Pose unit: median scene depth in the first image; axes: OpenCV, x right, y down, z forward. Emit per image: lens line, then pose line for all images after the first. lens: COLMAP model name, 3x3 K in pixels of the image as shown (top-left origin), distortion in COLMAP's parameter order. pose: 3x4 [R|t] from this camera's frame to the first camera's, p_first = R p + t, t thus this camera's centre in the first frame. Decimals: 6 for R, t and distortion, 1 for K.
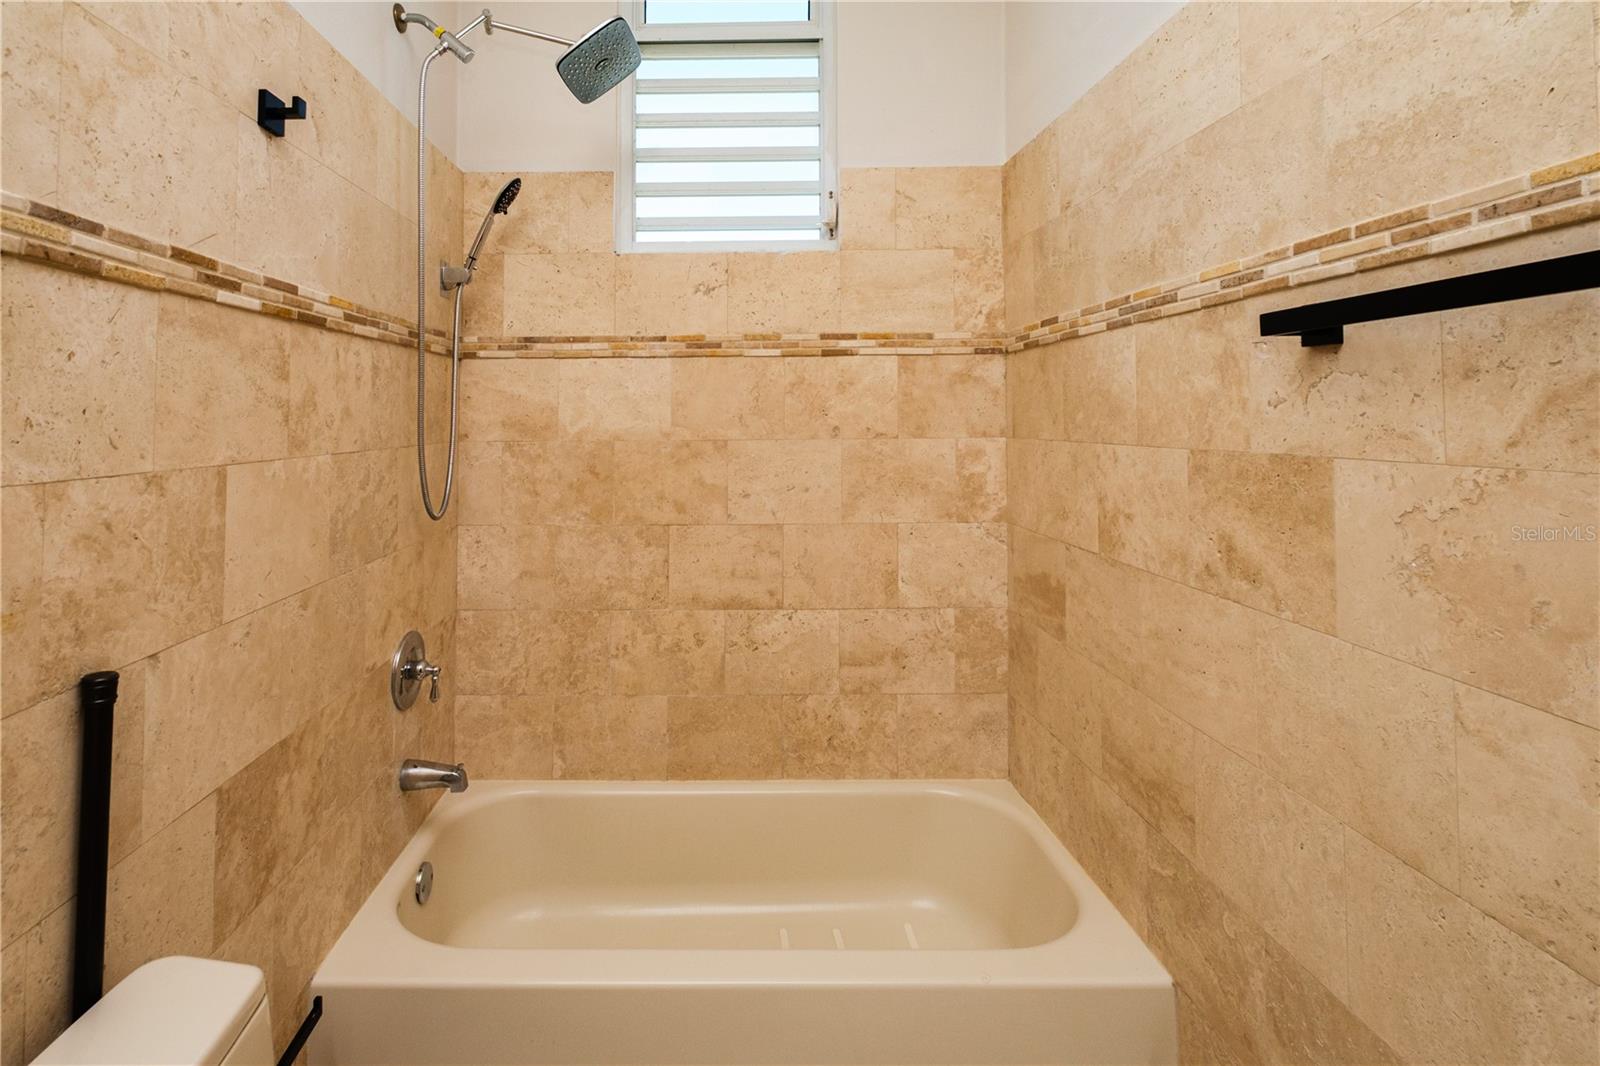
lens RADIAL K [[855.0, 0, 799.4], [0, 855.0, 441.2], [0, 0, 1]] dist [-0.004654, -0.001173]
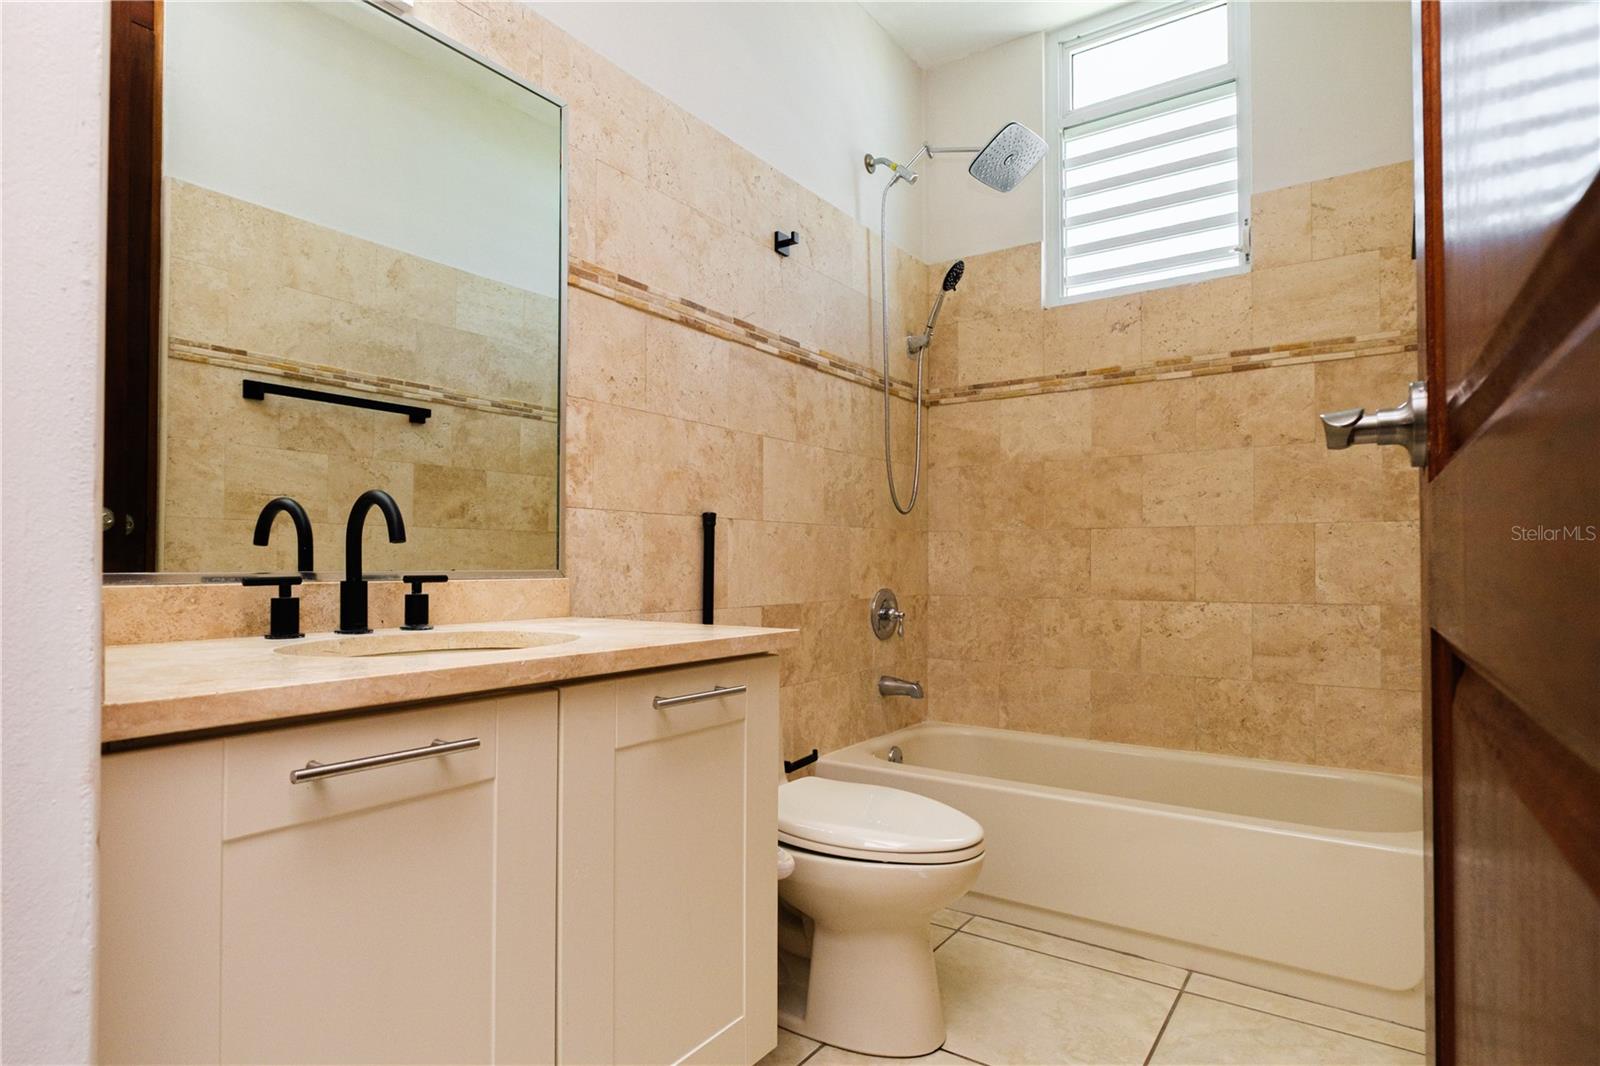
lens RADIAL K [[761.0, 0, 806.8], [0, 761.0, 493.2], [0, 0, 1]] dist [-0.001574, -0.001359]
pose [[0.840741, -0.024001, -0.540906, 0.093765], [0.022741, 0.999701, -0.009013, 0.052230], [0.540960, -0.004723, 0.841035, -0.106591]]
